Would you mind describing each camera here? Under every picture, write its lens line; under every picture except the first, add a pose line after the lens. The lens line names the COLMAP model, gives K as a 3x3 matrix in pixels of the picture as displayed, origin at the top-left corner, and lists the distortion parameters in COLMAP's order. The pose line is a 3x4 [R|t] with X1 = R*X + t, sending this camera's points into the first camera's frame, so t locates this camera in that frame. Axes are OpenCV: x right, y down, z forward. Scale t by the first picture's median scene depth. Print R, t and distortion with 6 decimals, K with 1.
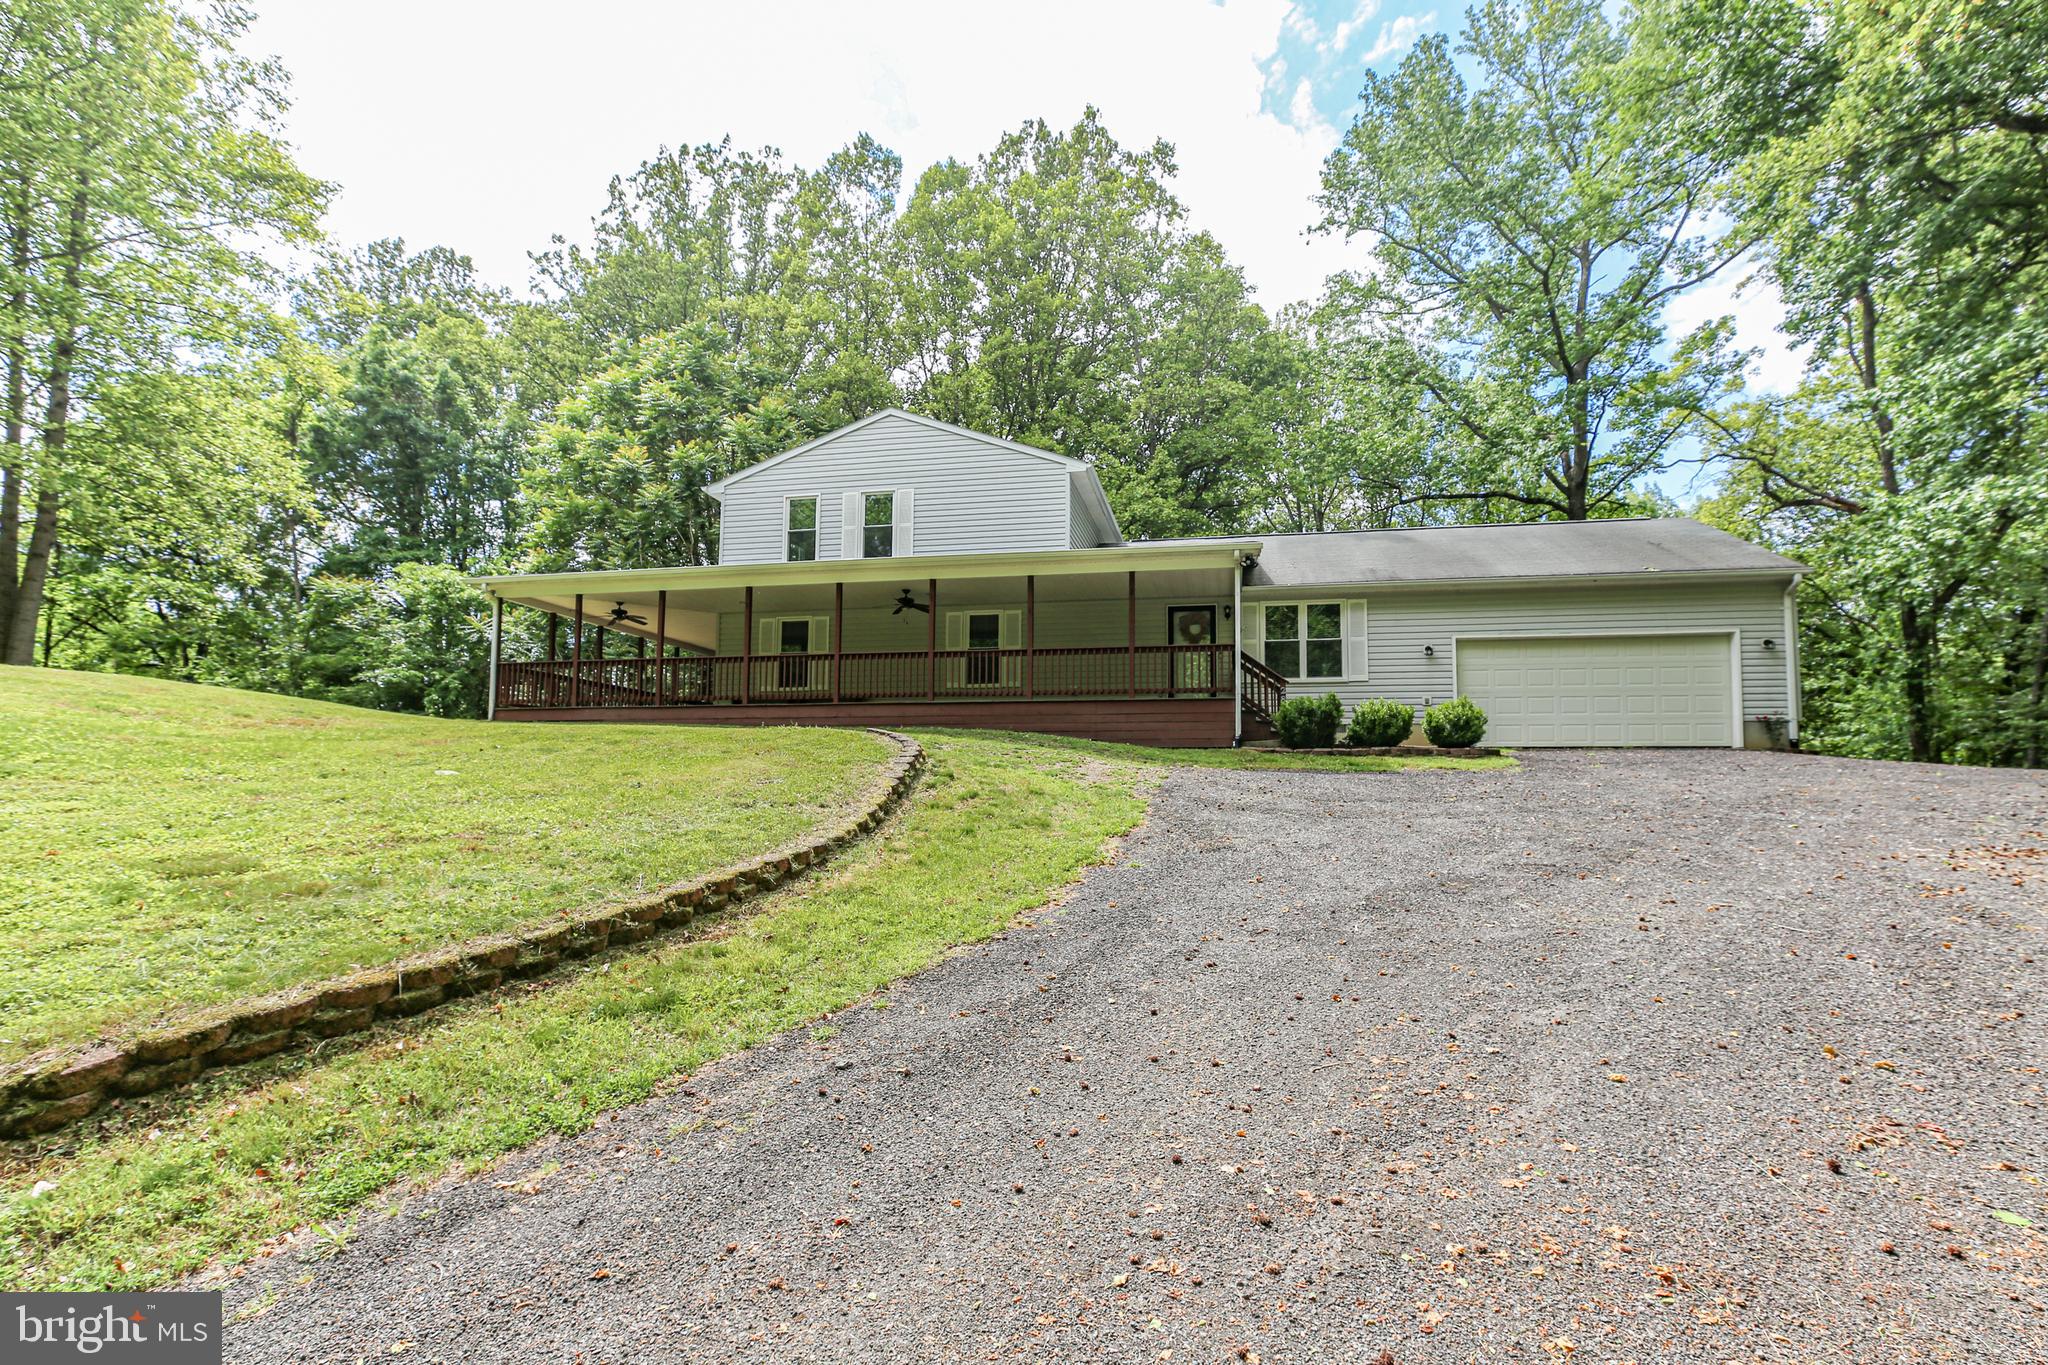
lens RADIAL K [[936.5, 0, 1038.1], [0, 936.5, 750.9], [0, 0, 1]] dist [-0.010206, 0.000254]
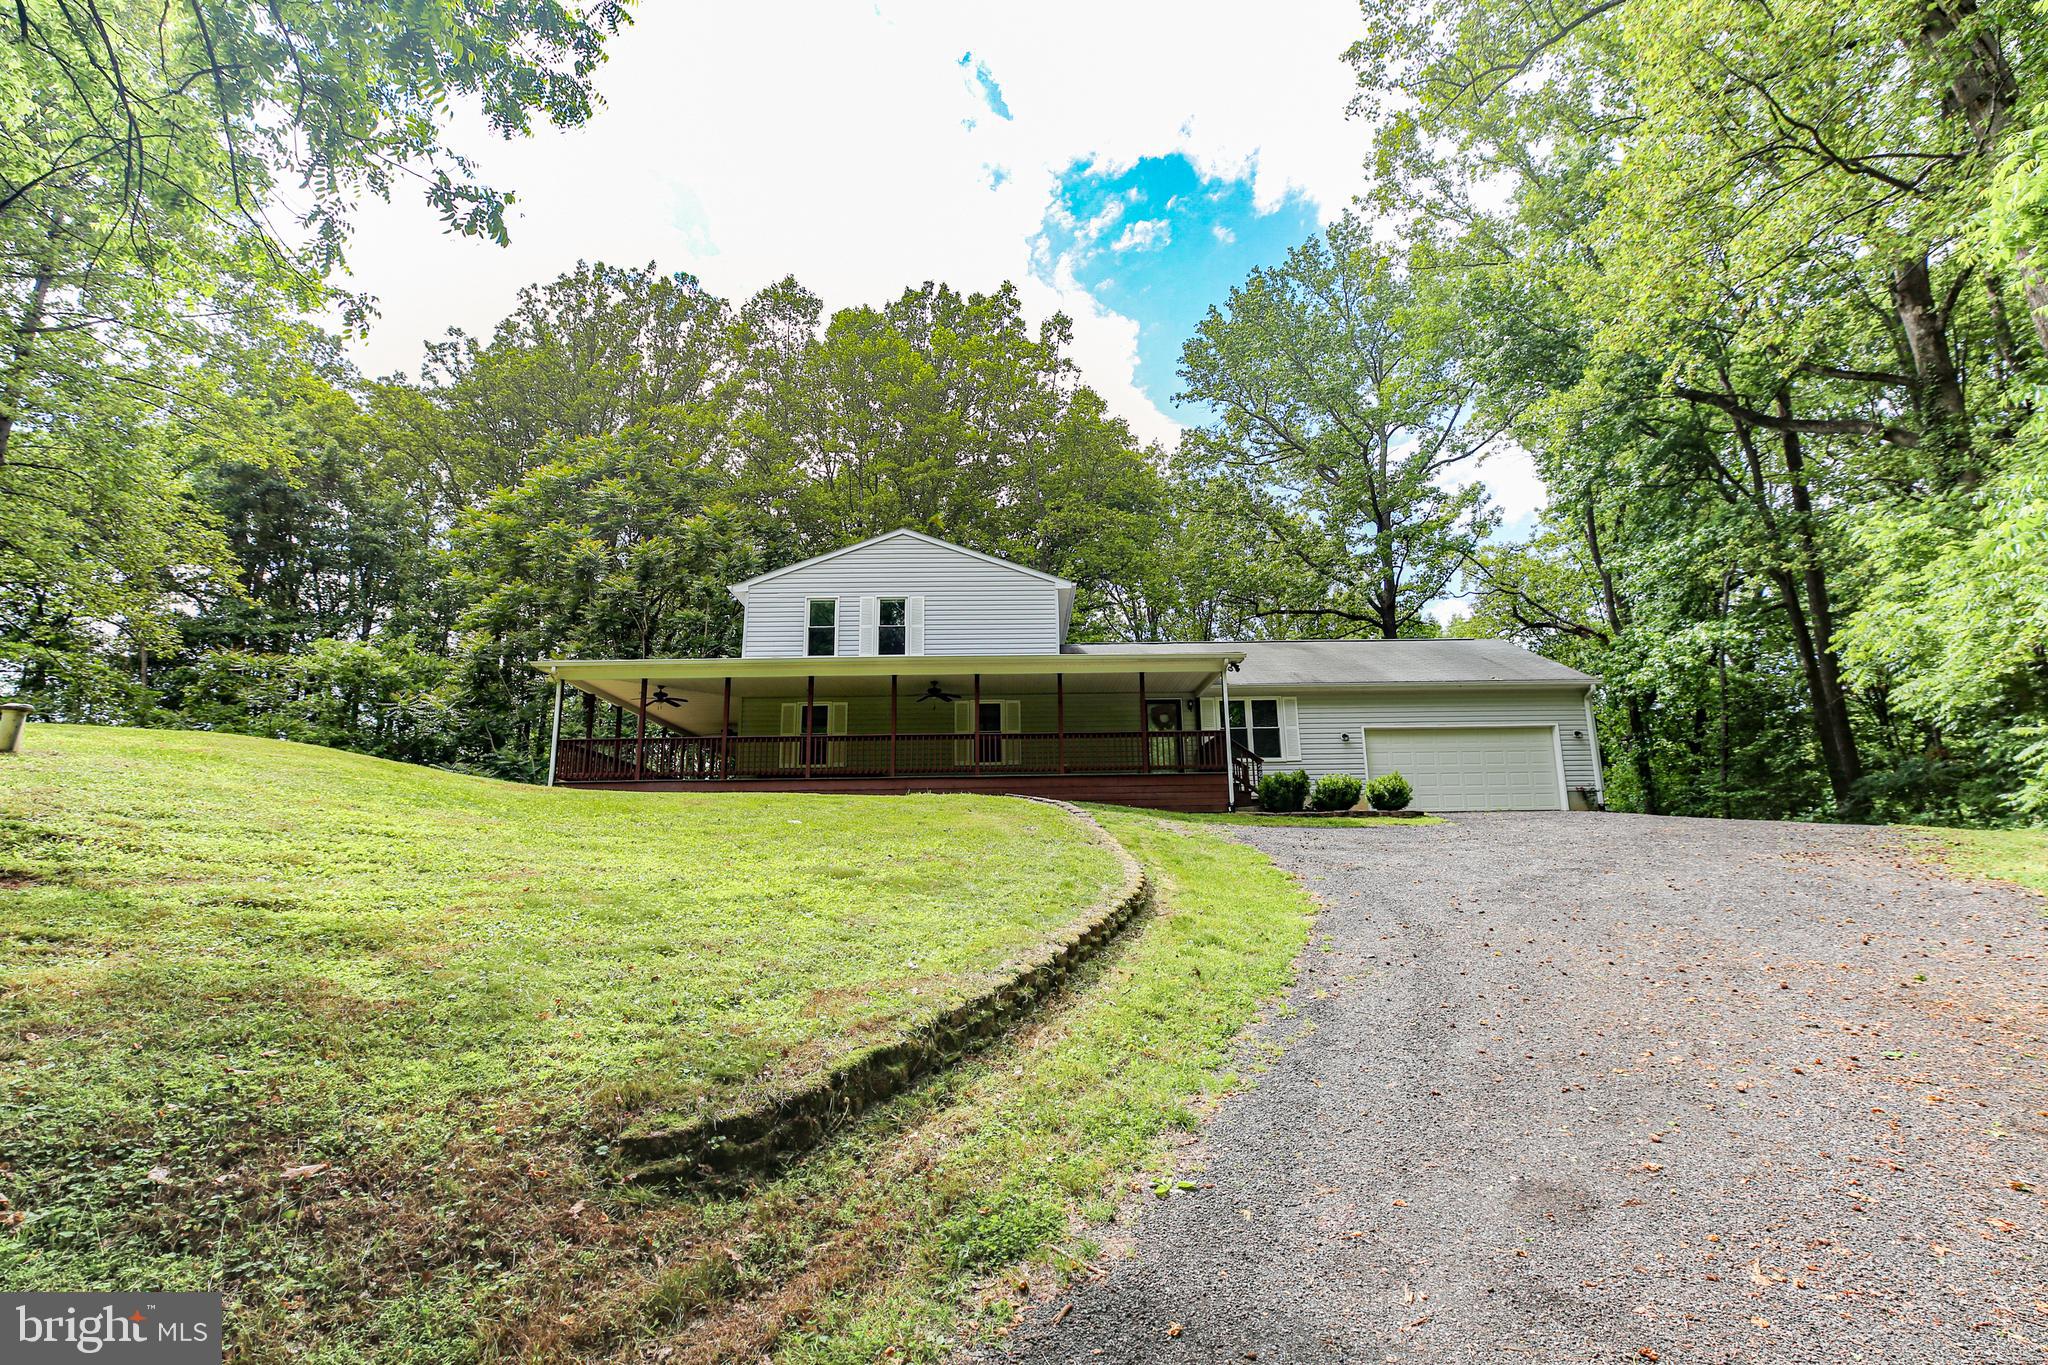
lens RADIAL K [[936.5, 0, 1023.4], [0, 936.5, 694.9], [0, 0, 1]] dist [-0.010206, 0.000254]
pose [[0.978155, 0.018291, 0.207069, -0.172930], [0.013258, 0.988604, -0.149956, 0.013538], [-0.207452, 0.149426, 0.966765, -0.098884]]
